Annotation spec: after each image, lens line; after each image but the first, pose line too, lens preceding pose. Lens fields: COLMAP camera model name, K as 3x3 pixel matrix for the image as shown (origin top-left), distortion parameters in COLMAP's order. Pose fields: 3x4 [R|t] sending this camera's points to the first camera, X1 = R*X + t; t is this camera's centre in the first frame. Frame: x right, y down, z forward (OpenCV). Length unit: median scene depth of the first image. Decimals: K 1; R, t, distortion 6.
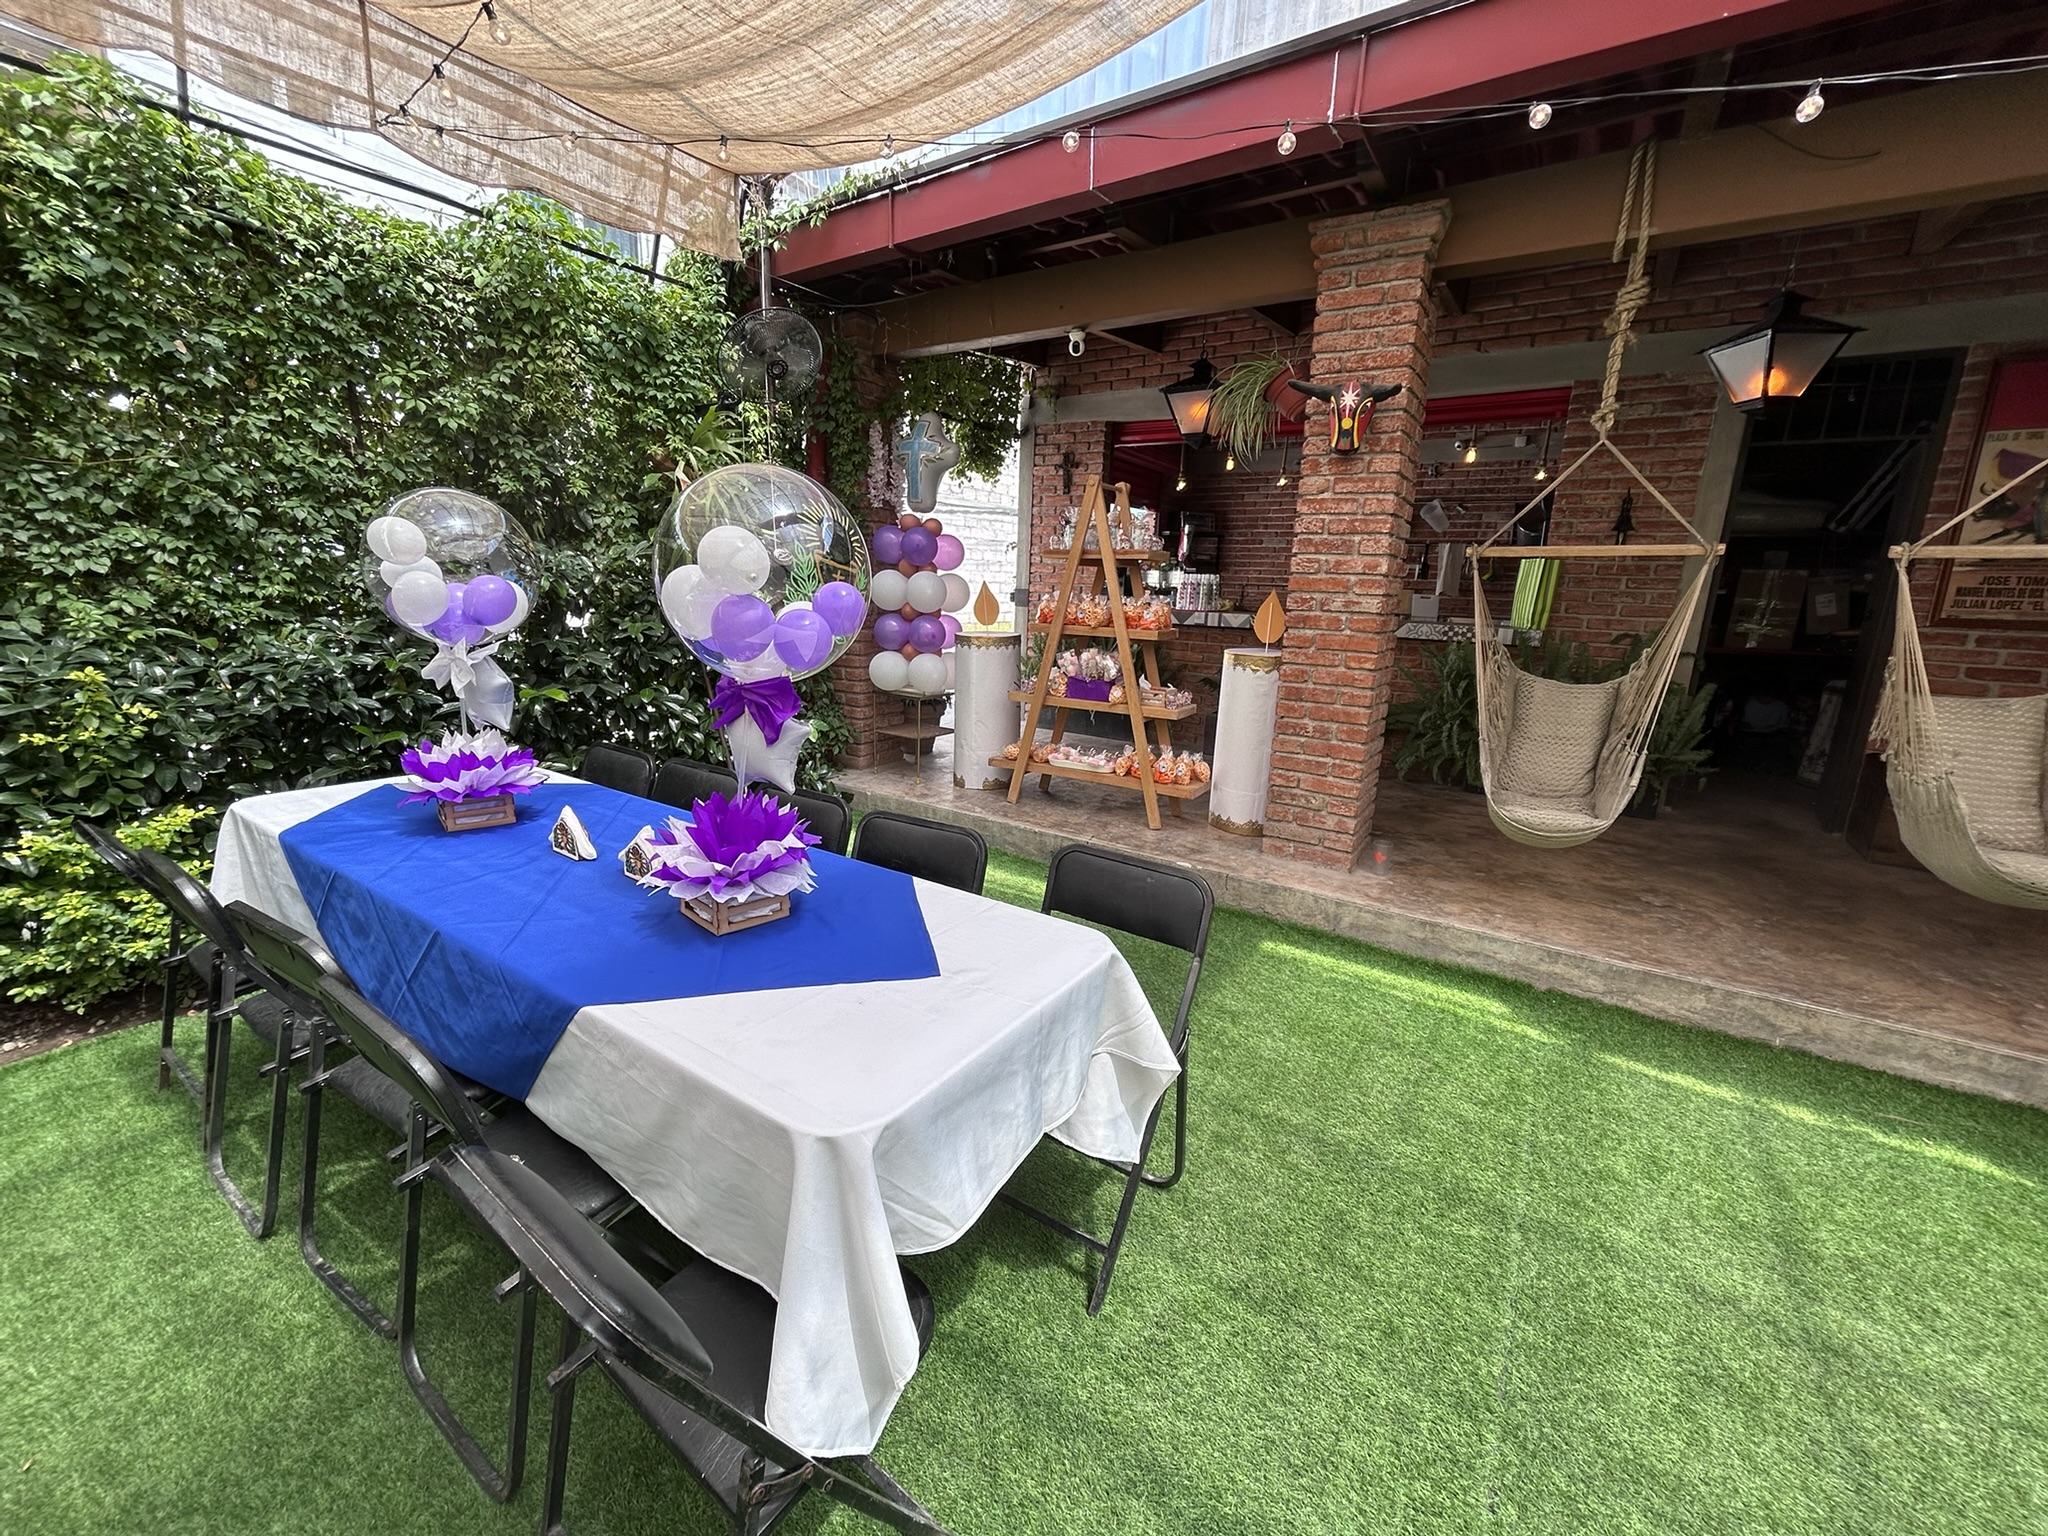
lens RADIAL K [[817.7, 0, 1026.4], [0, 817.7, 774.2], [0, 0, 1]] dist [-0.001391, -0.000912]
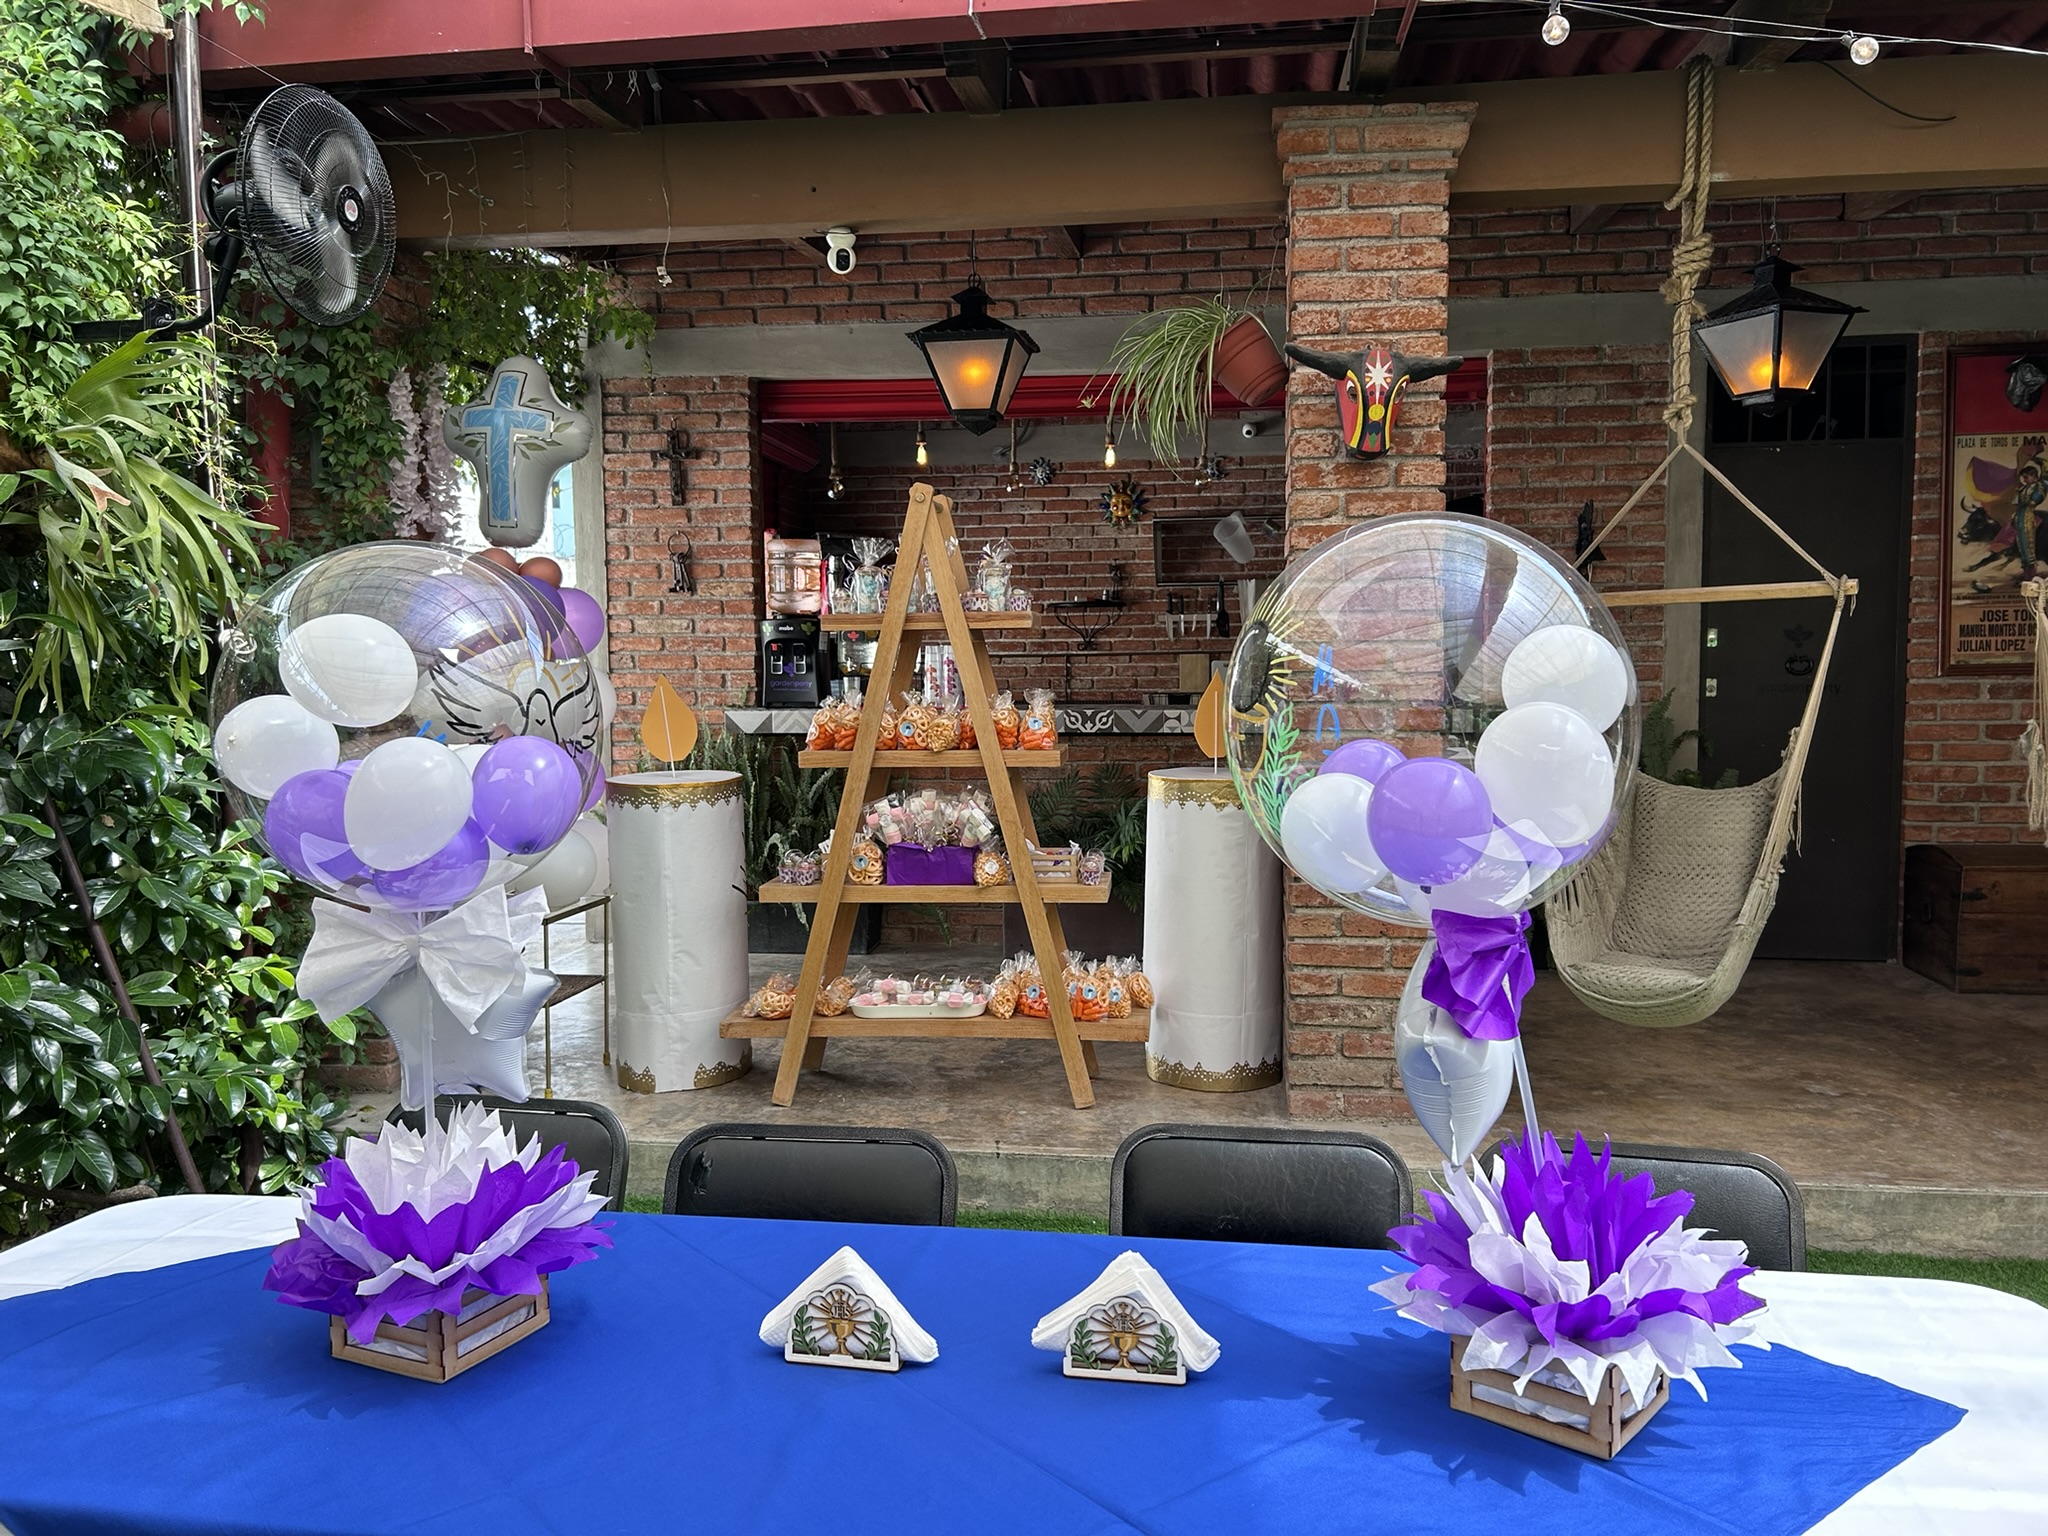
lens RADIAL K [[1534.3, 0, 1019.7], [0, 1534.3, 779.2], [0, 0, 1]] dist [0.032432, -0.038972]
pose [[0.898527, -0.076083, 0.432274, -0.333130], [0.137244, 0.984179, -0.112055, -0.042927], [-0.416909, 0.160011, 0.894753, 0.073342]]
